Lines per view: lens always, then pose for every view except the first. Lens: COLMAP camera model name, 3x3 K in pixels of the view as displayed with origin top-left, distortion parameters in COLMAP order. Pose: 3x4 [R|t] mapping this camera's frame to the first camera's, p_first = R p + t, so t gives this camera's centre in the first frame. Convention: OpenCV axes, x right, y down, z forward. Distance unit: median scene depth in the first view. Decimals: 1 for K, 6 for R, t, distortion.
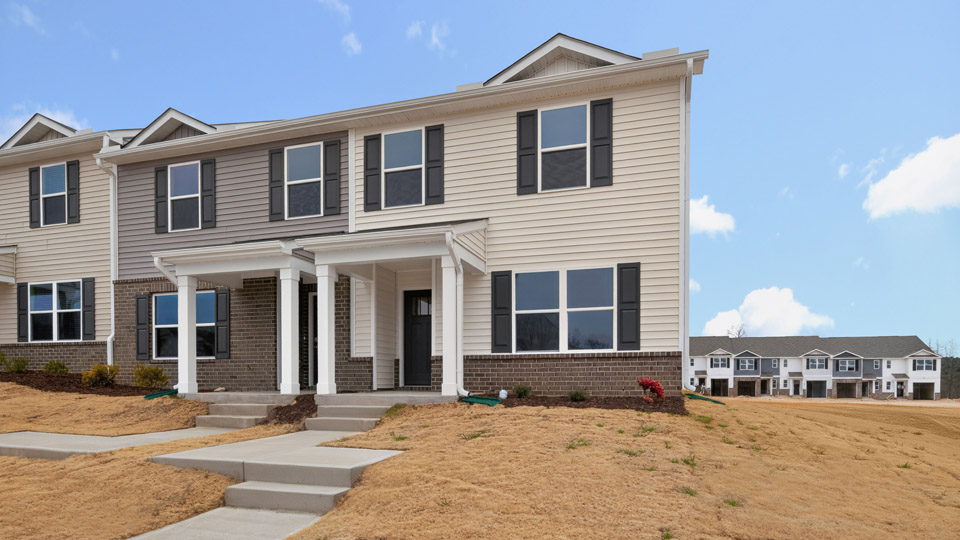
lens RADIAL K [[528.8, 0, 481.1], [0, 528.8, 292.1], [0, 0, 1]] dist [-0.000690, 0.001395]
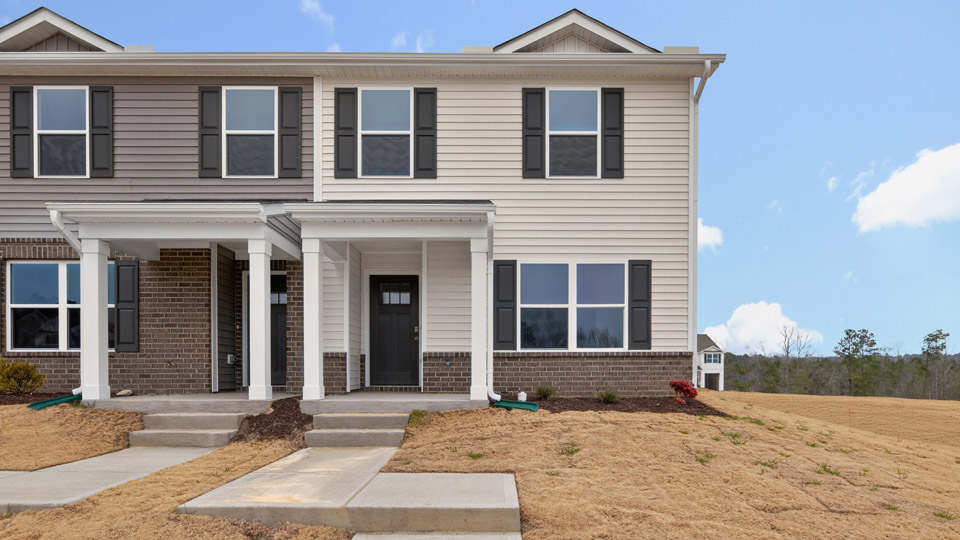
lens RADIAL K [[528.8, 0, 481.1], [0, 528.8, 292.1], [0, 0, 1]] dist [-0.000690, 0.001395]
pose [[0.953945, 0.044859, 0.296610, -0.261993], [-0.050233, 0.998682, 0.010520, 0.007795], [-0.295747, -0.024935, 0.954941, 0.142132]]
